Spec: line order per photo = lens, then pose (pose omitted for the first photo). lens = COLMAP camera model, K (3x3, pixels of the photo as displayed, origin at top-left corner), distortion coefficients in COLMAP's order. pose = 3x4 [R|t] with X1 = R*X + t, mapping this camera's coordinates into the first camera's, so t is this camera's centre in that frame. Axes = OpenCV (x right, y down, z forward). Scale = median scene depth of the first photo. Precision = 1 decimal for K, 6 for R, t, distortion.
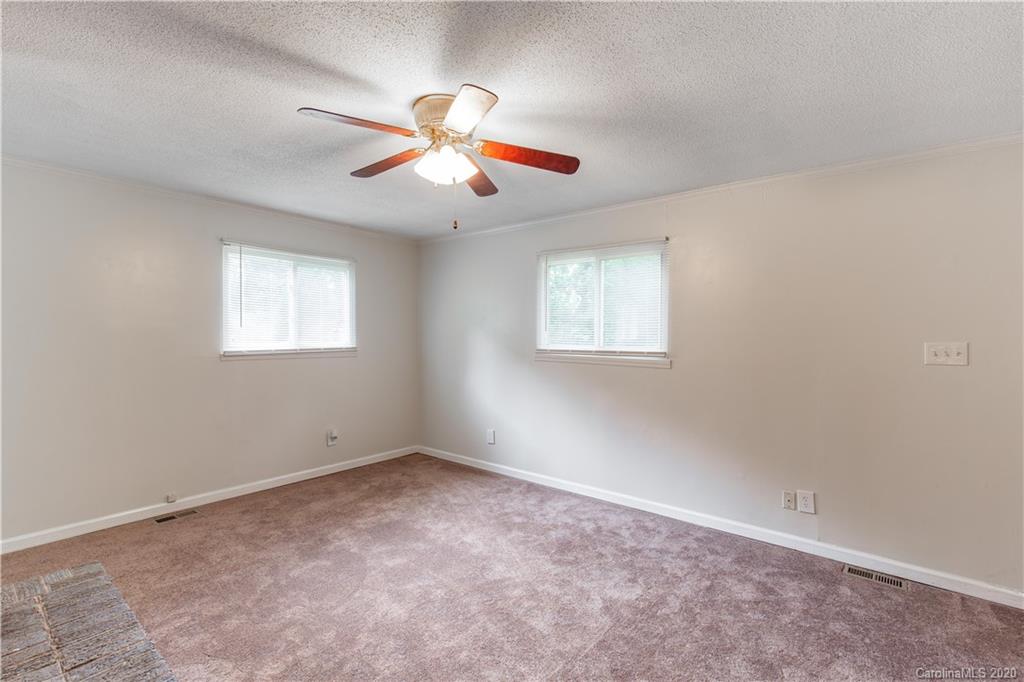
lens RADIAL K [[463.2, 0, 504.9], [0, 463.2, 347.0], [0, 0, 1]] dist [-0.000593, 0.000873]
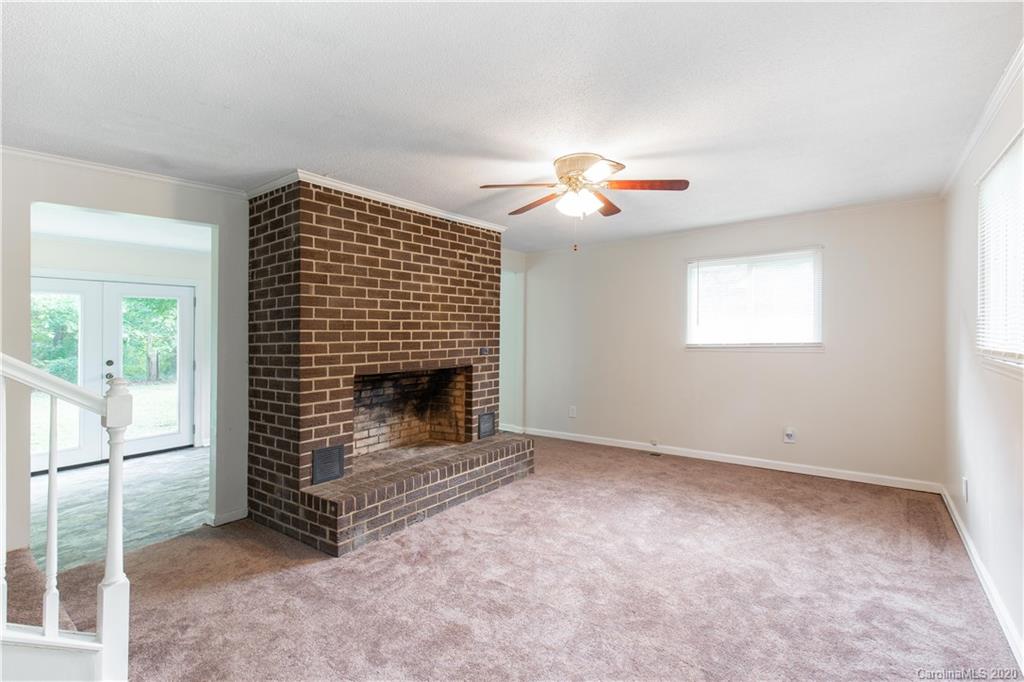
lens RADIAL K [[463.2, 0, 504.2], [0, 463.2, 333.7], [0, 0, 1]] dist [-0.000593, 0.000873]
pose [[0.036405, -0.003335, -0.999332, 0.677475], [-0.005709, 0.999977, -0.003545, -0.012339], [0.999321, 0.005834, 0.036386, 0.417627]]
